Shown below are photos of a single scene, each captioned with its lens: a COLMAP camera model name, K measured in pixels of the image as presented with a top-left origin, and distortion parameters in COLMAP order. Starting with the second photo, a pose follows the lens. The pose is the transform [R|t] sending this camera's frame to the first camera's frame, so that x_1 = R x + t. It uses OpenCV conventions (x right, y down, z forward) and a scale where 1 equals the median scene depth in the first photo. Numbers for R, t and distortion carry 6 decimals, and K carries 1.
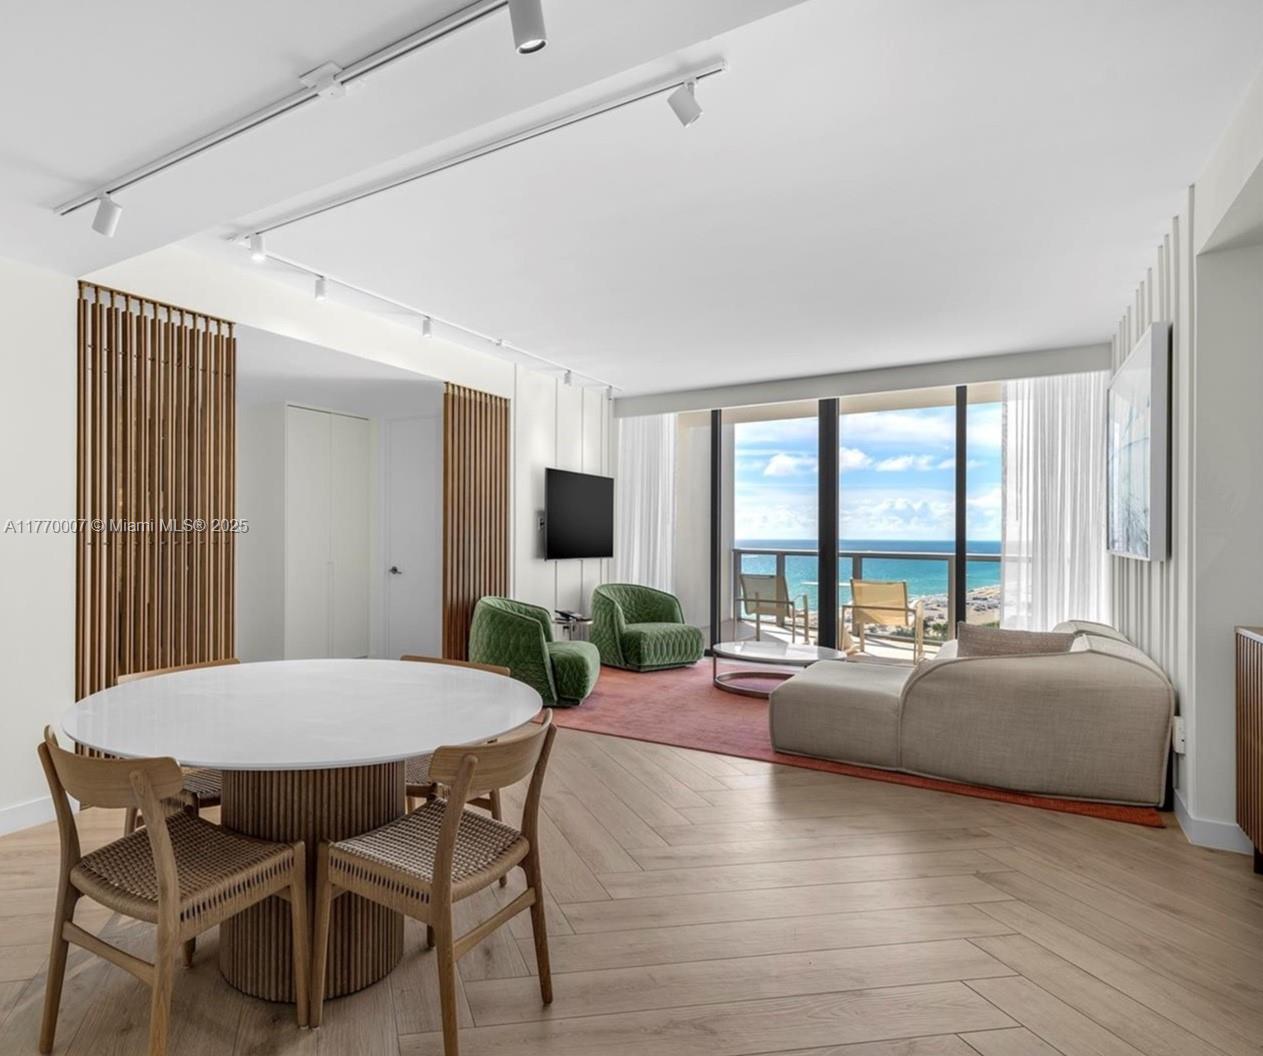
lens RADIAL K [[855.7, 0, 631.4], [0, 855.7, 529.6], [0, 0, 1]] dist [0.032013, 0.000672]
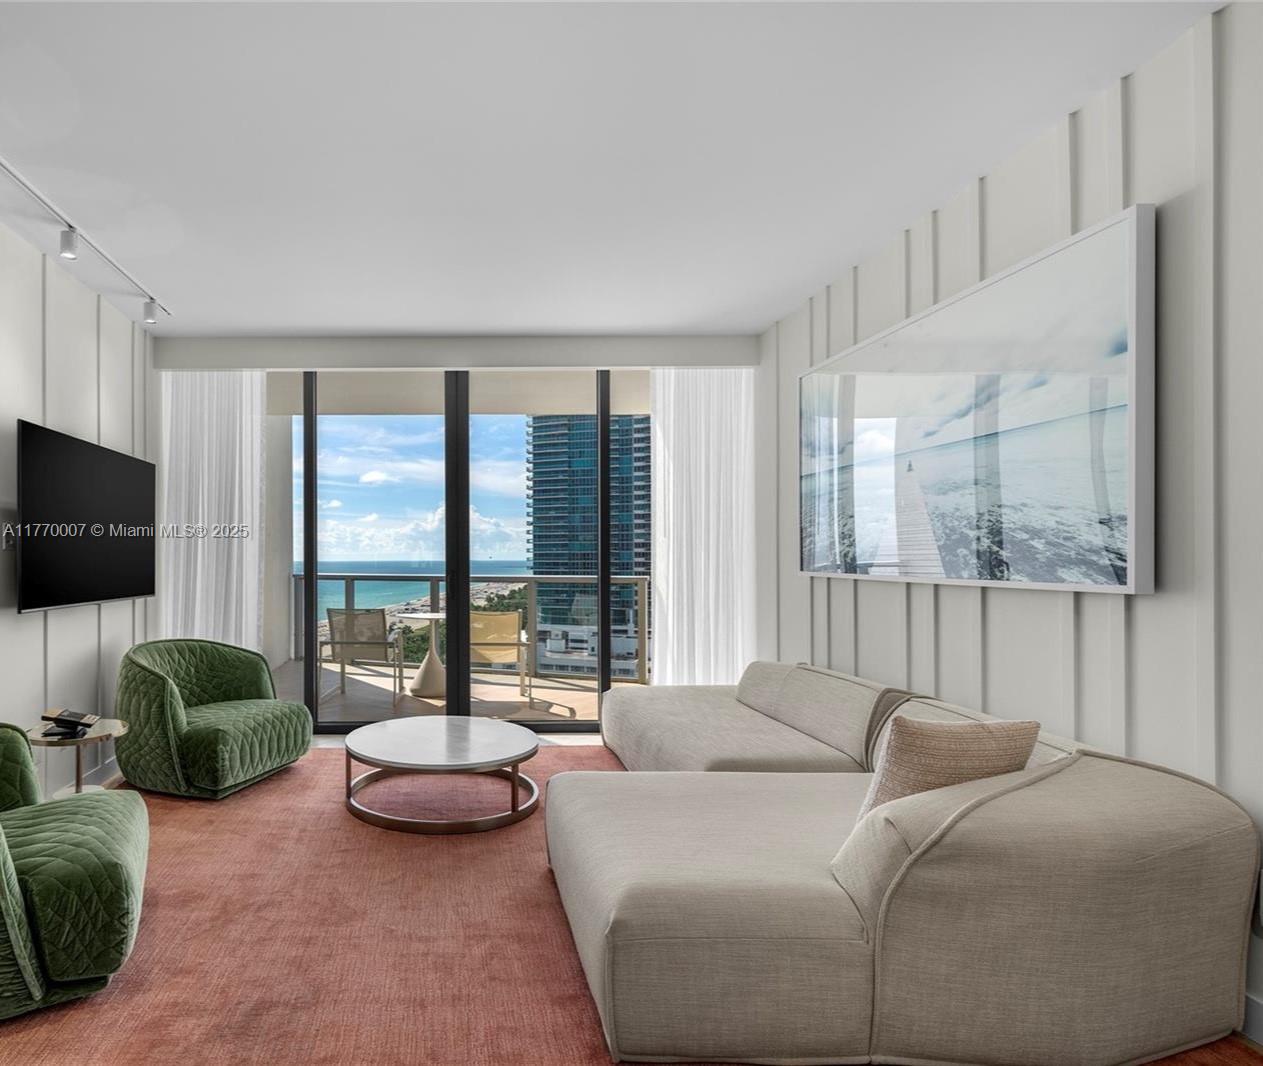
lens RADIAL K [[778.9, 0, 482.6], [0, 778.9, 549.9], [0, 0, 1]] dist [0.002328, -0.000235]
pose [[0.915288, -0.005923, 0.402757, -0.034437], [0.004786, 0.999981, 0.003829, -0.000613], [-0.402772, -0.001577, 0.915299, 0.449916]]
